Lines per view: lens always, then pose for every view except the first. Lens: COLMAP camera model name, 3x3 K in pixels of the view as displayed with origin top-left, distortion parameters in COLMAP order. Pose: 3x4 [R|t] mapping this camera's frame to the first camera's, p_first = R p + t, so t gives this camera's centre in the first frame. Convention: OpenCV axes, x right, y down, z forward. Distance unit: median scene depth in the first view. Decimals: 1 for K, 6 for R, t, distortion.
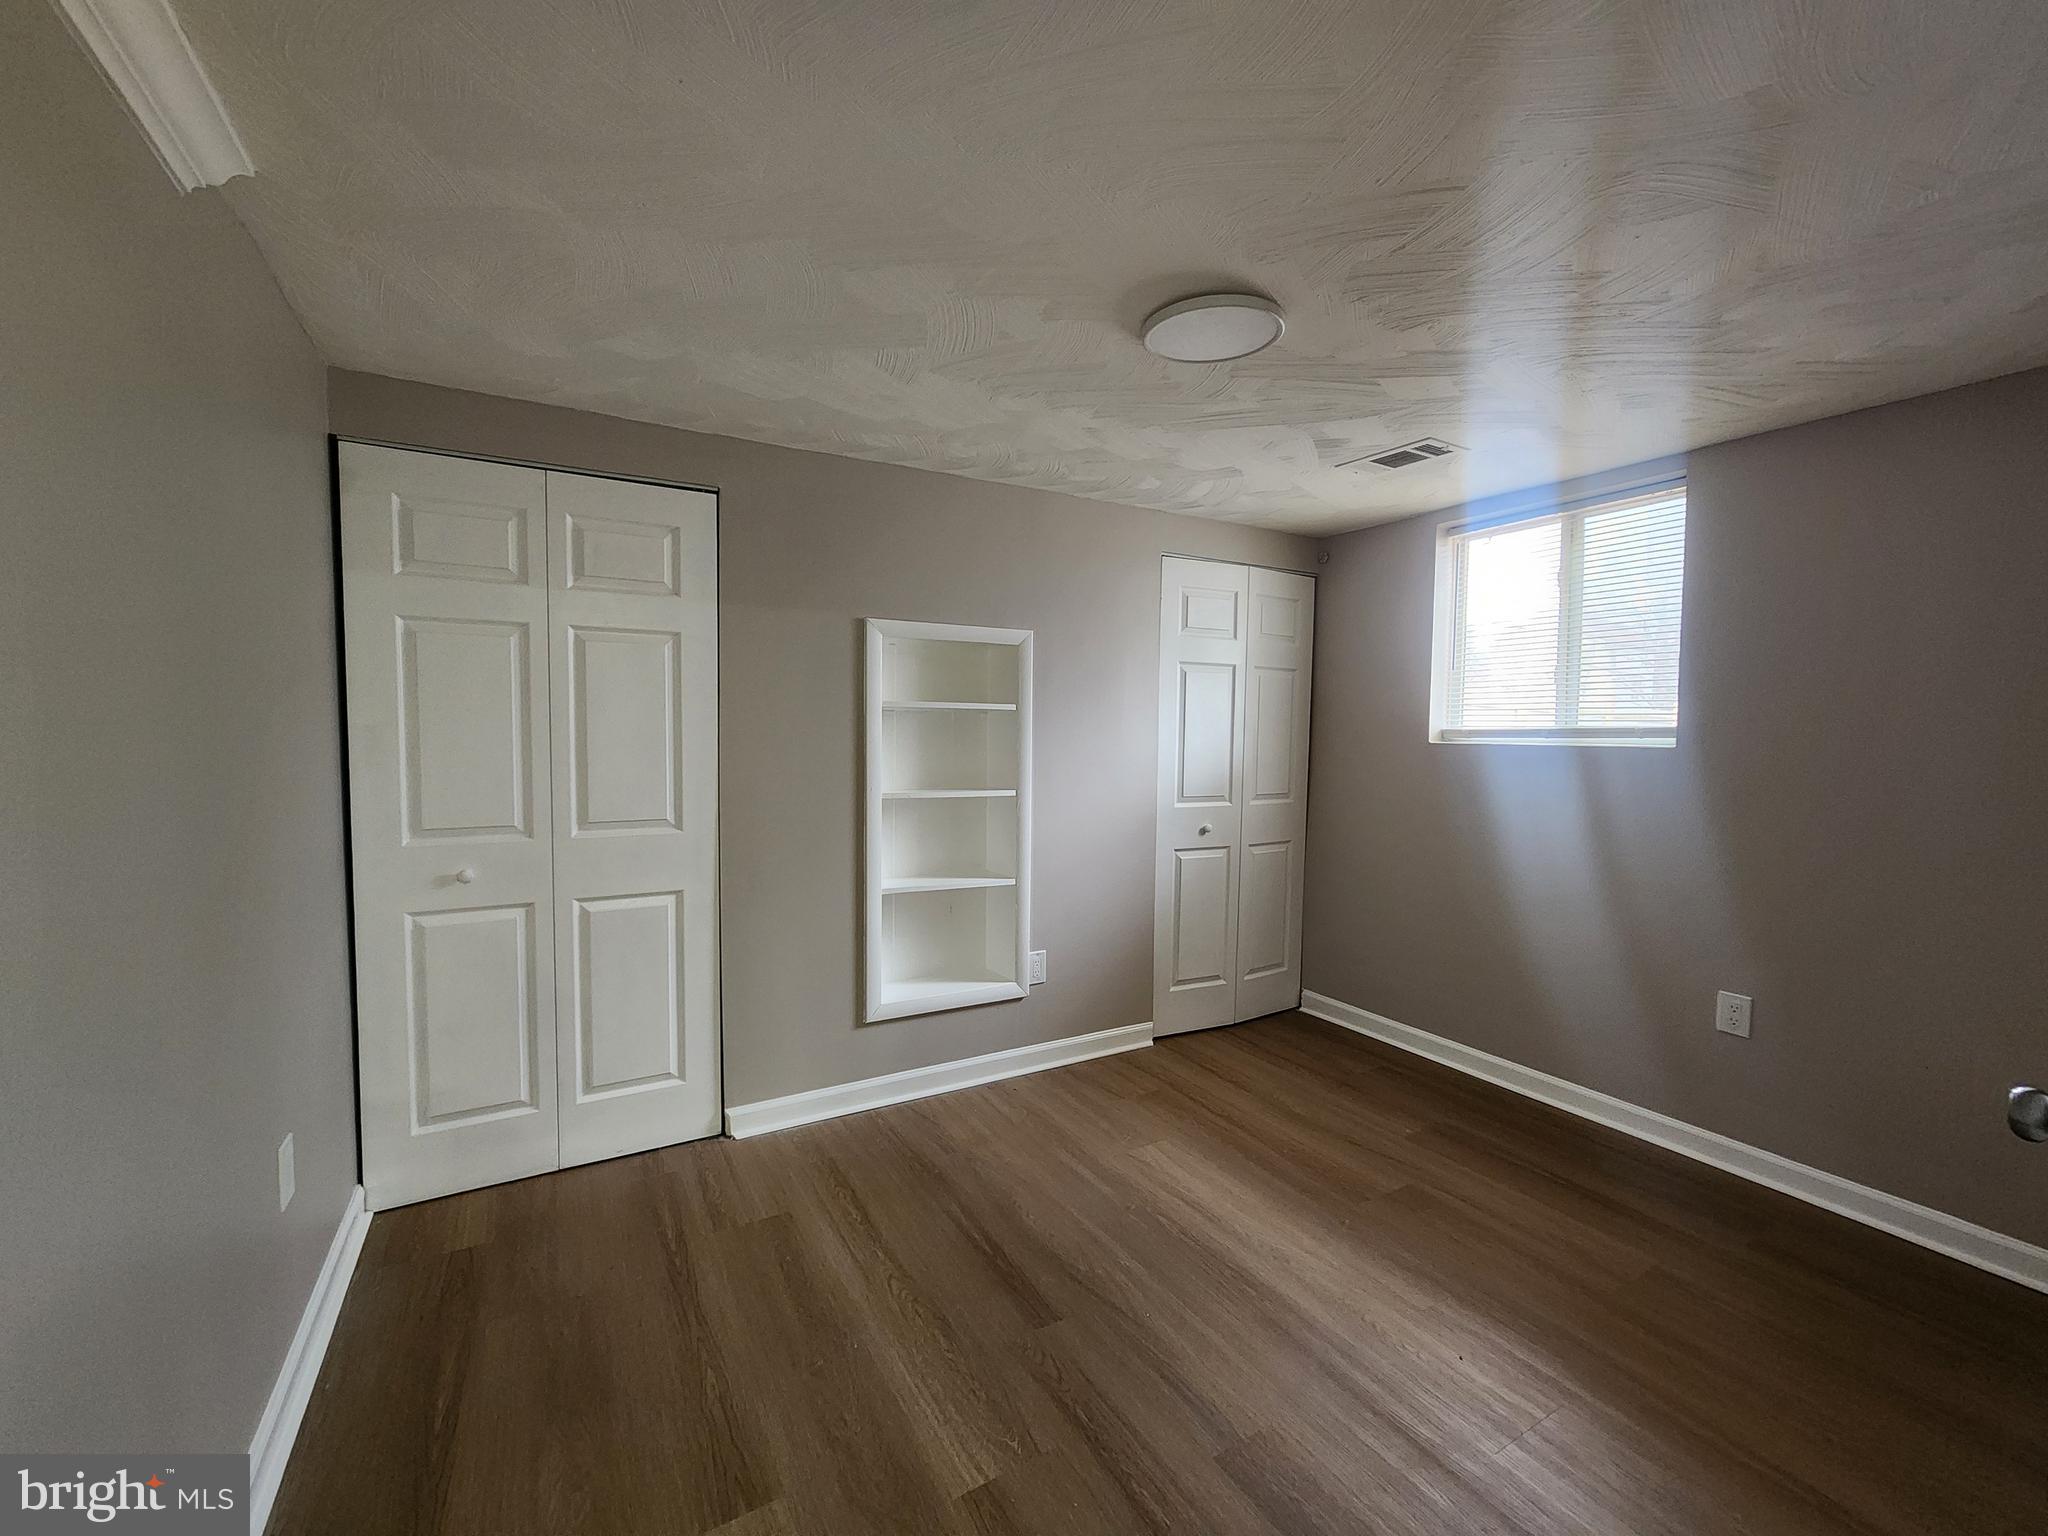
lens RADIAL K [[840.9, 0, 1029.4], [0, 840.9, 776.3], [0, 0, 1]] dist [-0.002140, 0.000200]
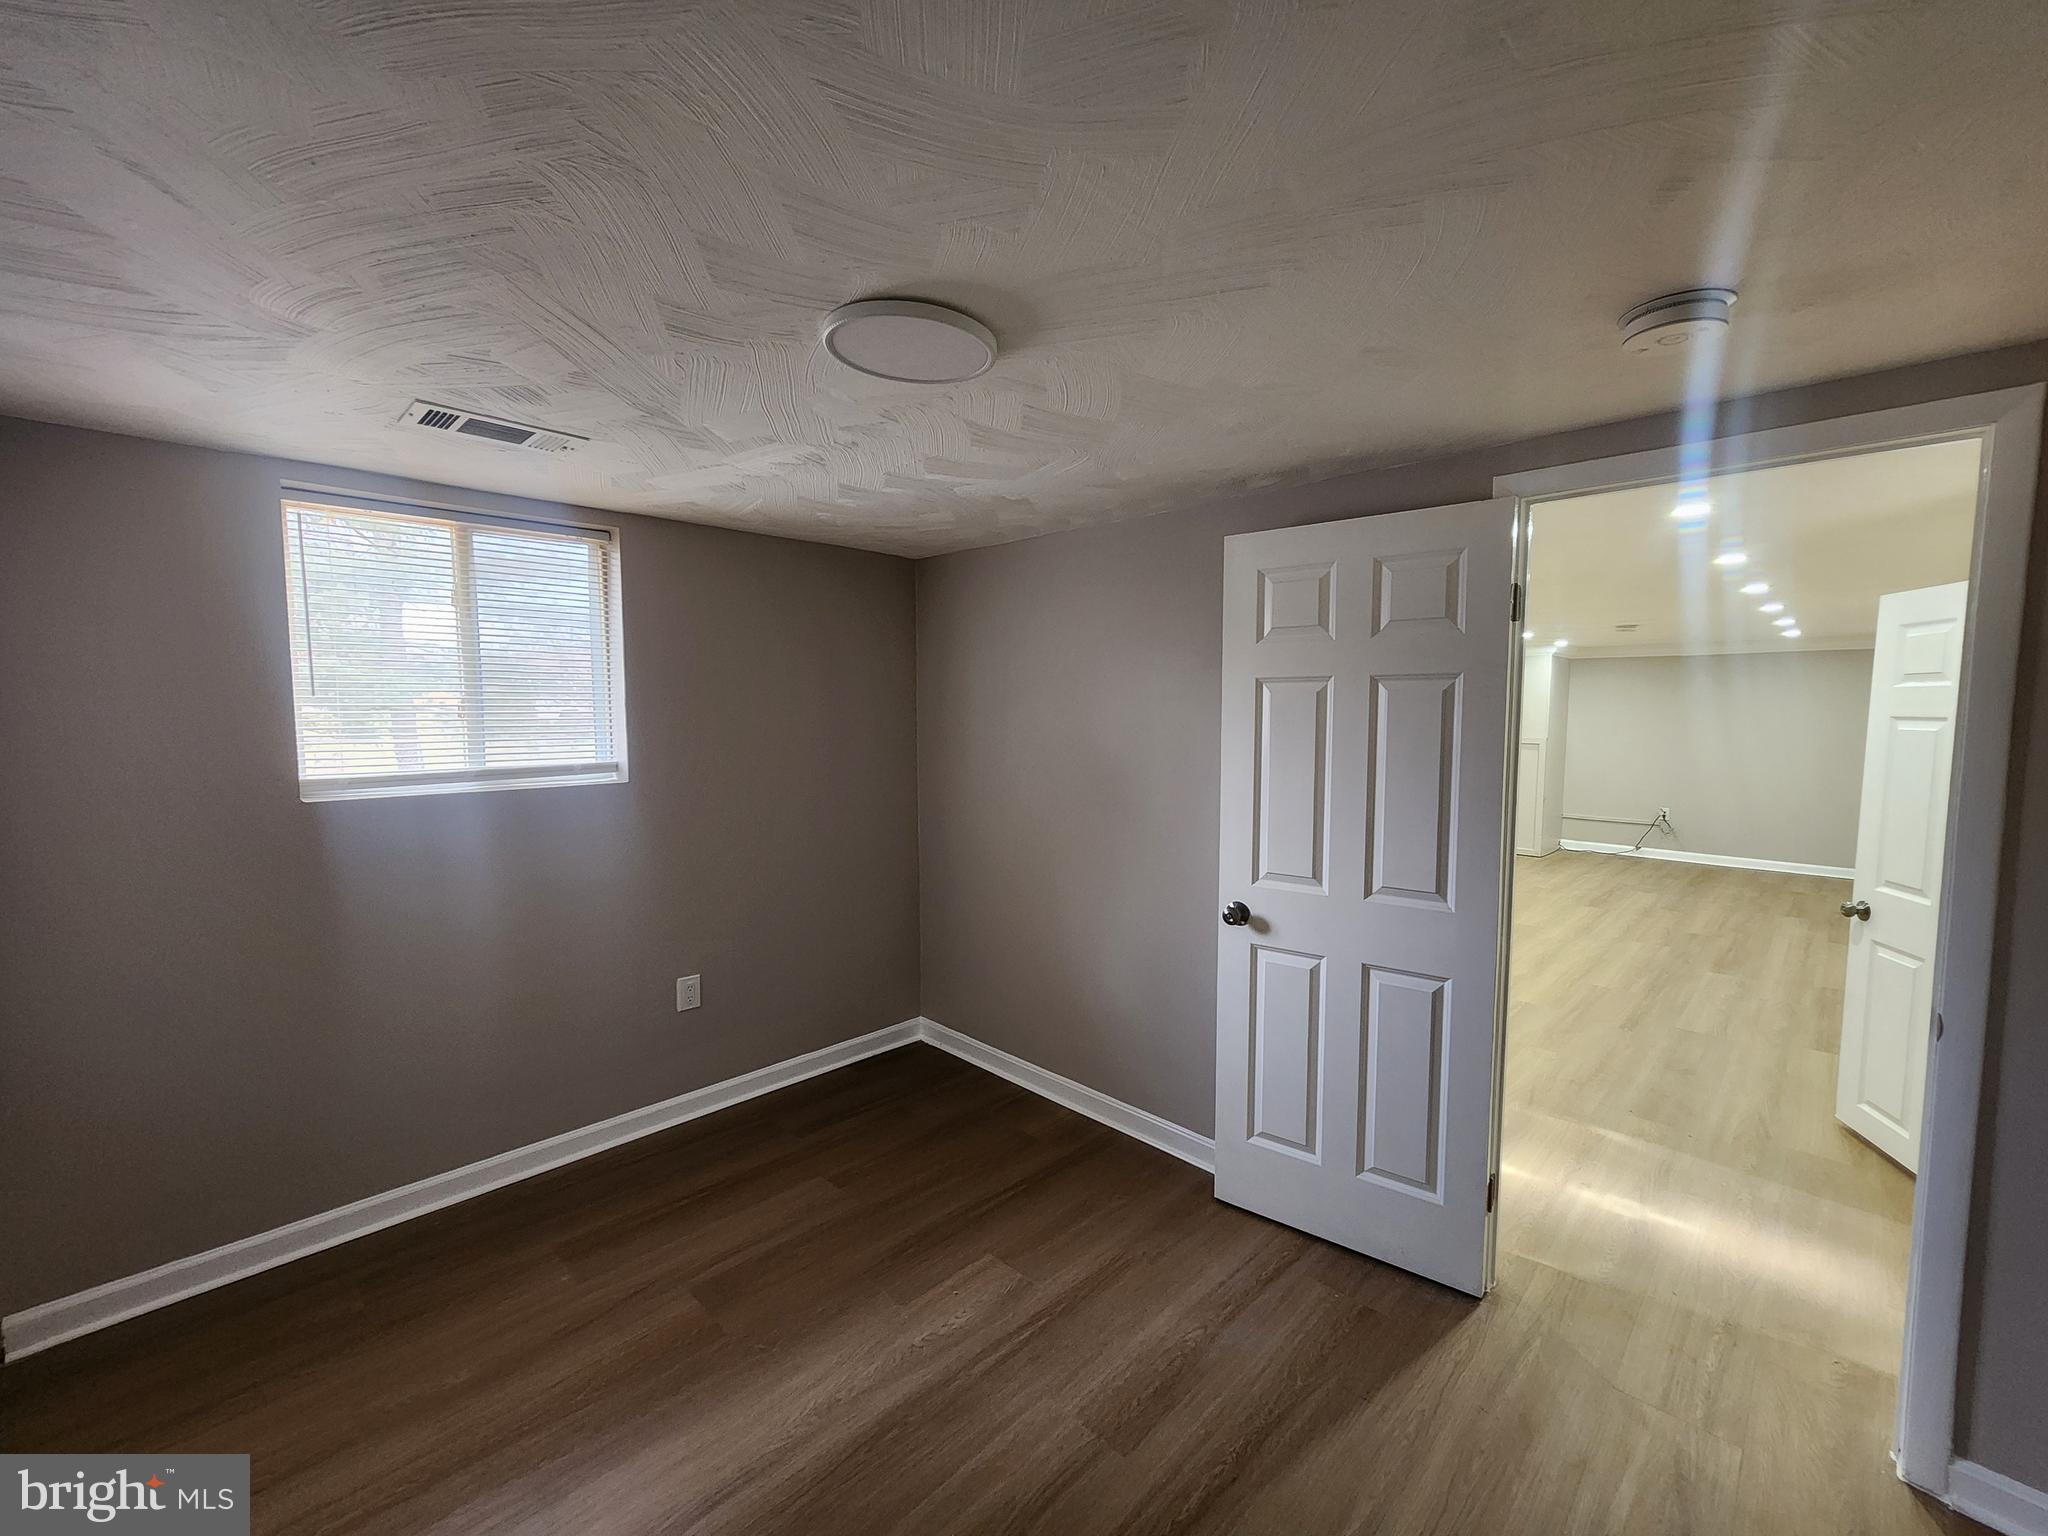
lens RADIAL K [[840.9, 0, 1028.1], [0, 840.9, 768.2], [0, 0, 1]] dist [-0.002140, 0.000200]
pose [[-0.283264, -0.069802, 0.956498, -0.470245], [0.049122, 0.994983, 0.087158, -0.132246], [-0.957783, 0.071674, -0.278414, 0.850910]]
